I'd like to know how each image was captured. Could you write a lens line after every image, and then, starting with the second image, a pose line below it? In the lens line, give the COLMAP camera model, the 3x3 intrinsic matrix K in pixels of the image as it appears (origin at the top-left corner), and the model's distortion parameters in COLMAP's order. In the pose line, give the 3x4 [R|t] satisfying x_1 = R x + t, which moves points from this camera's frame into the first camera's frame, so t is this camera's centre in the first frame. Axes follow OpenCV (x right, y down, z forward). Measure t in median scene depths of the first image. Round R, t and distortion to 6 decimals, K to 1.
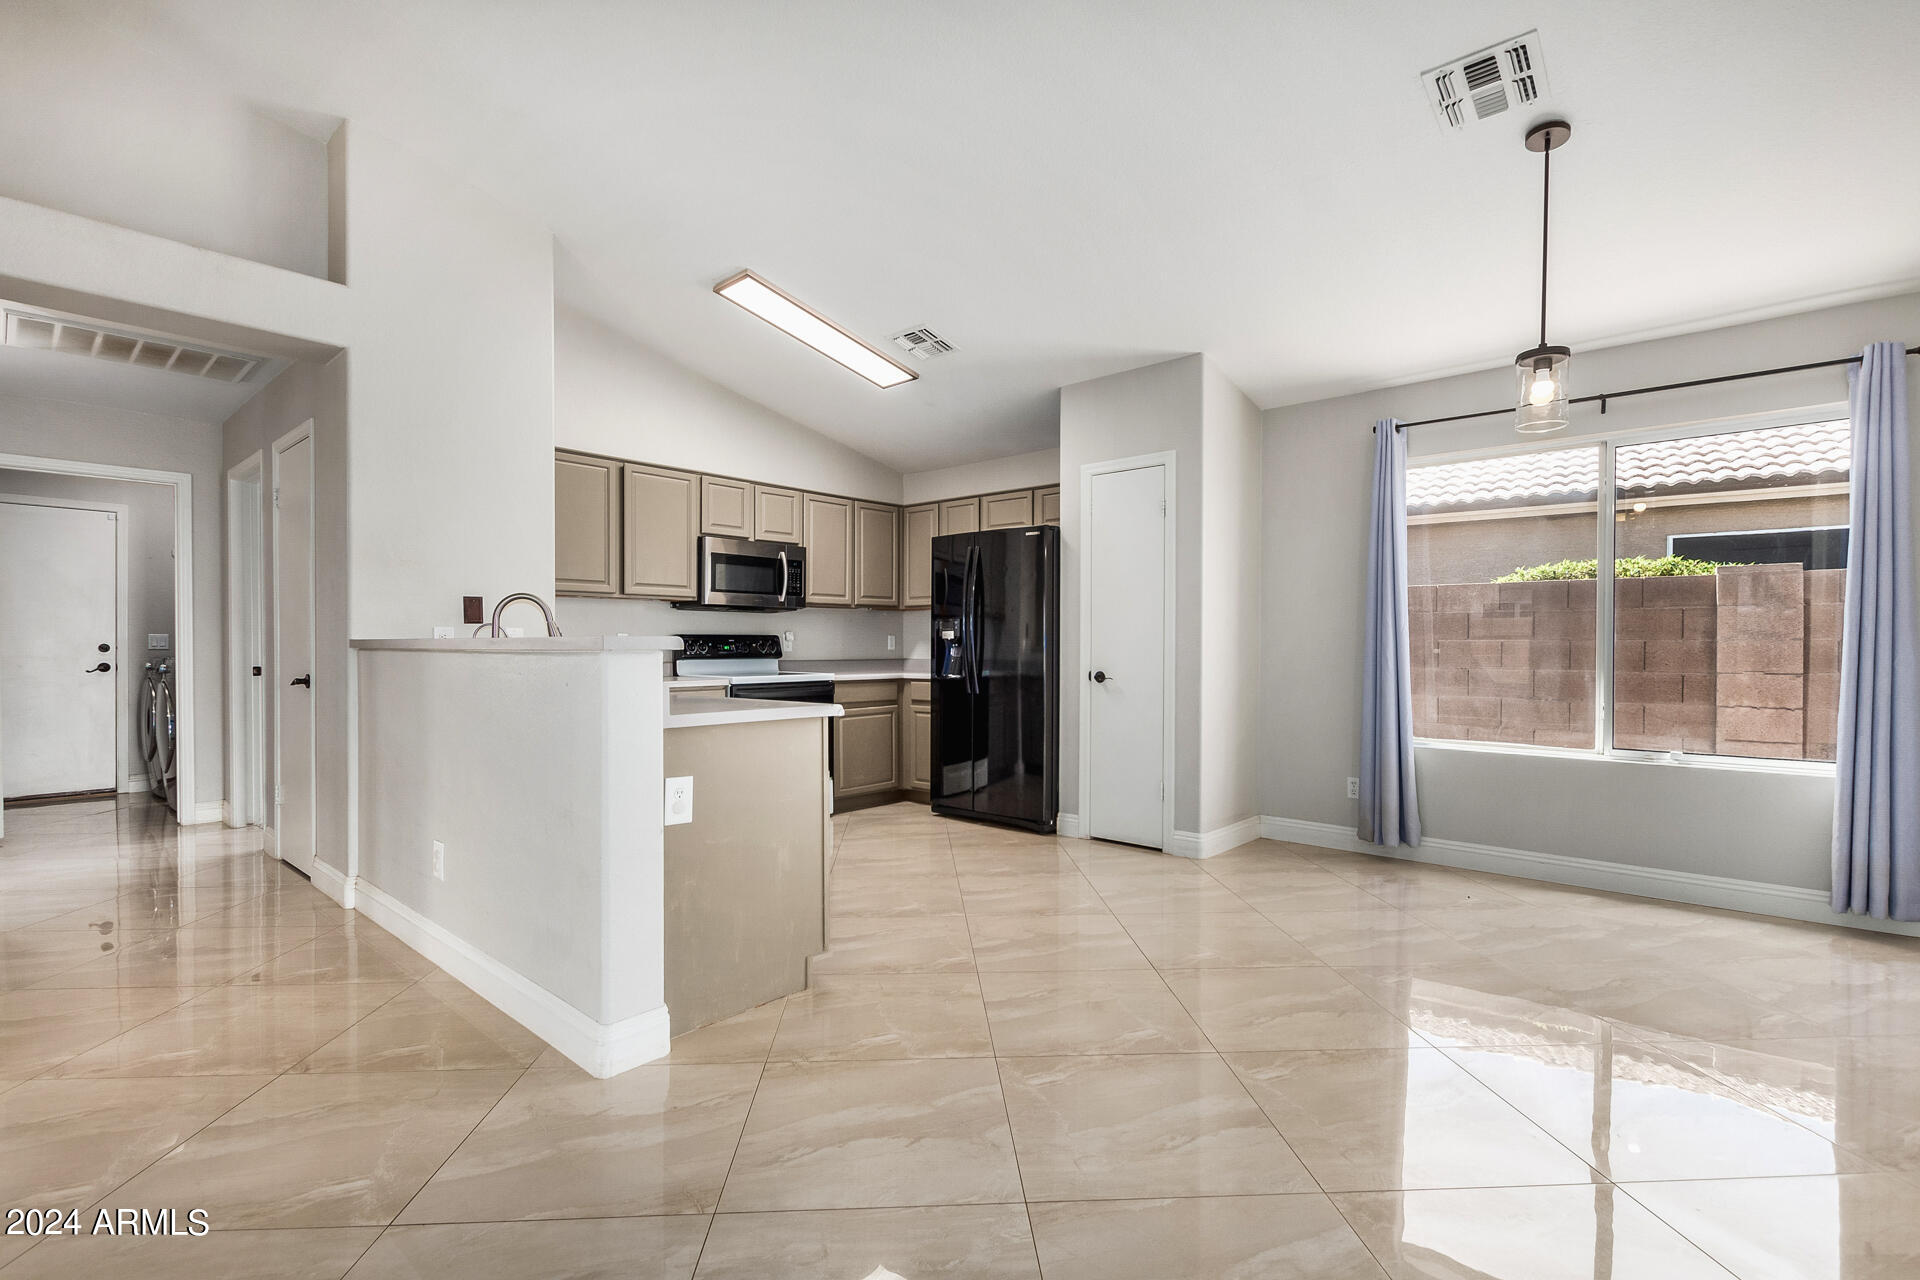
lens RADIAL K [[892.8, 0, 961.0], [0, 892.8, 651.6], [0, 0, 1]] dist [0.001917, -0.000349]
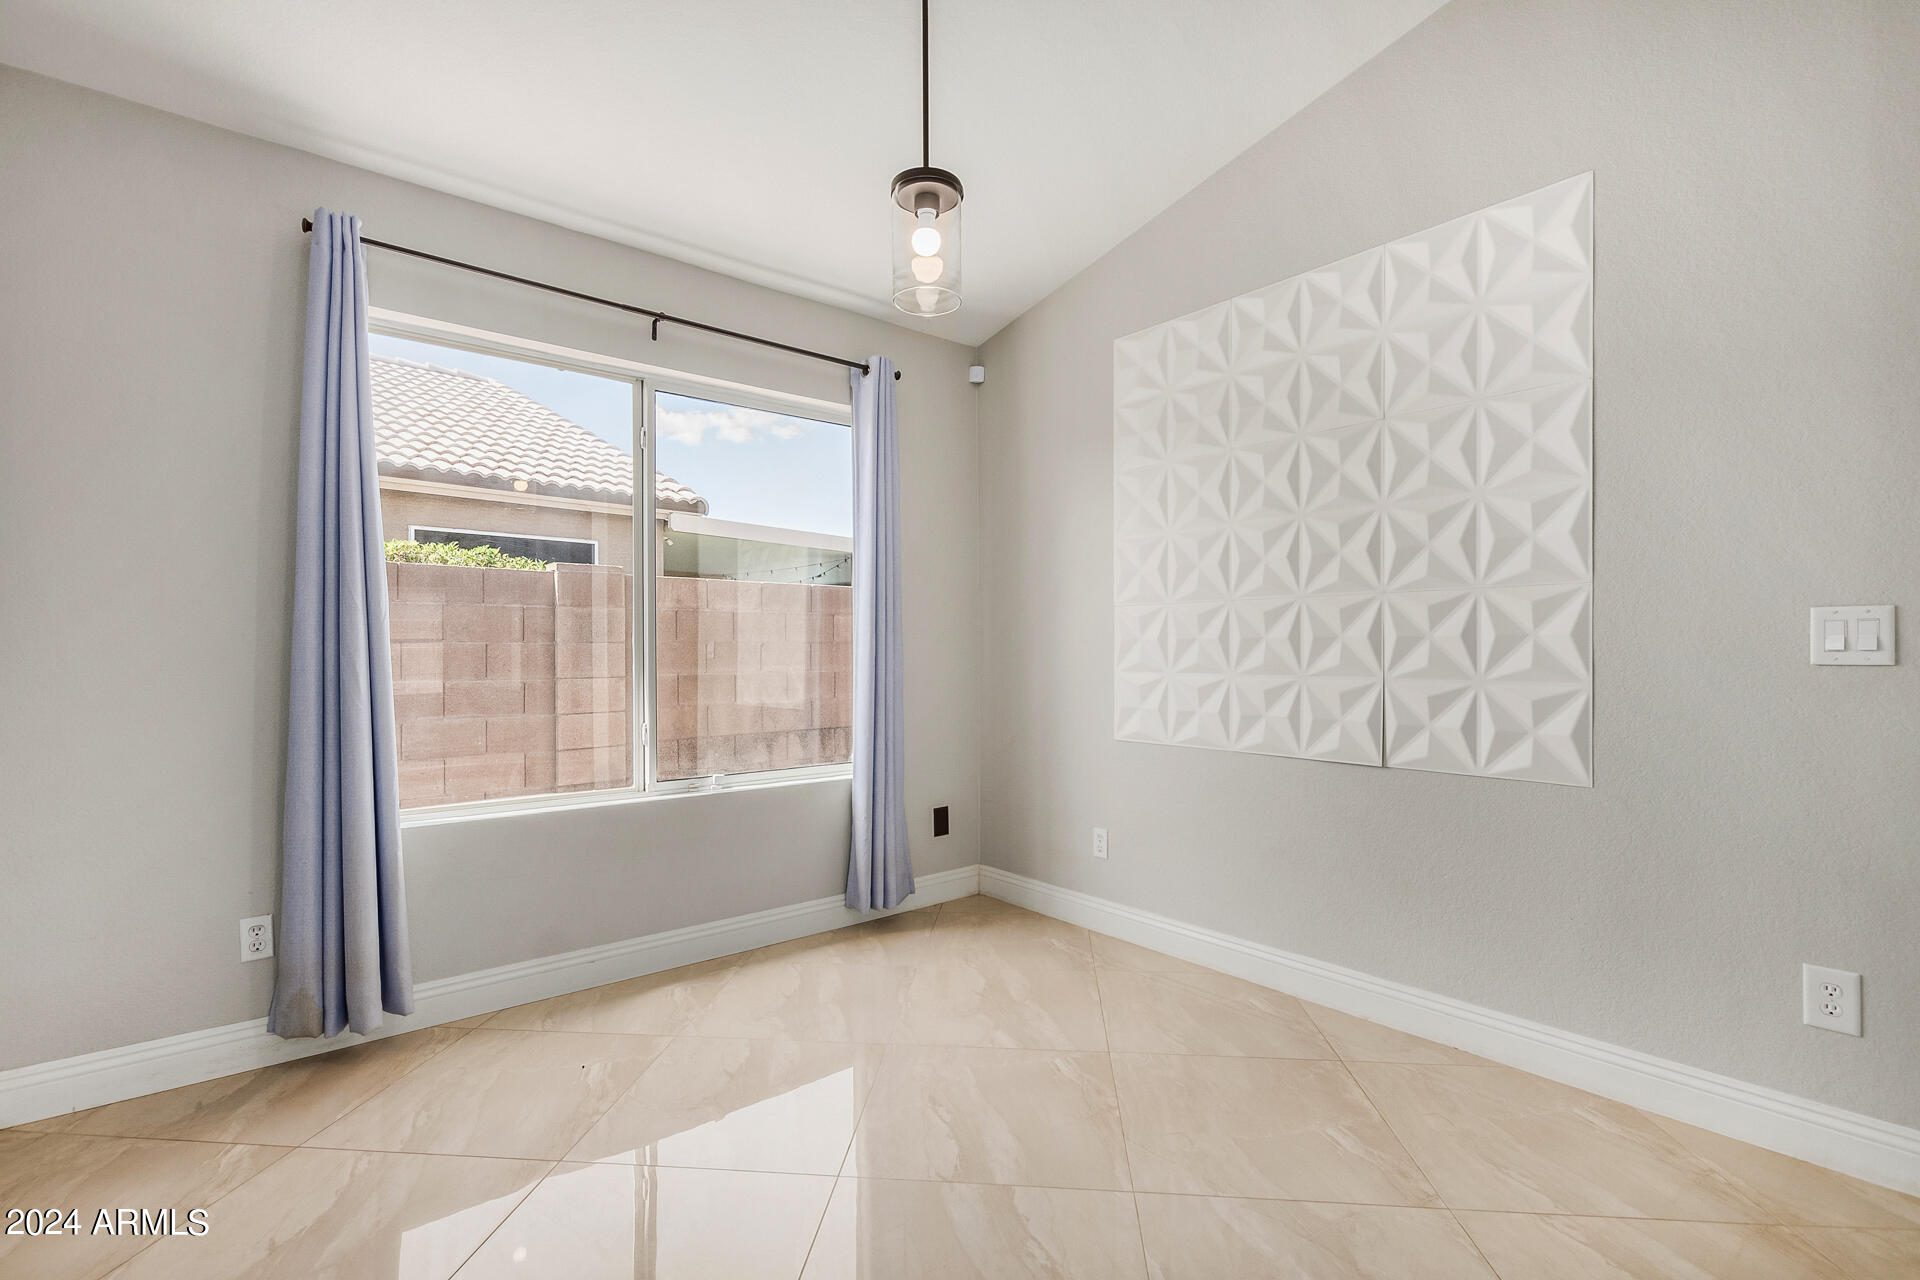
lens RADIAL K [[867.1, 0, 1038.6], [0, 867.1, 657.2], [0, 0, 1]] dist [-0.048546, -0.000043]
pose [[0.096461, -0.012341, 0.995260, 0.028455], [0.010671, 0.999878, 0.011364, -0.002718], [-0.995280, 0.009524, 0.096581, 0.492363]]
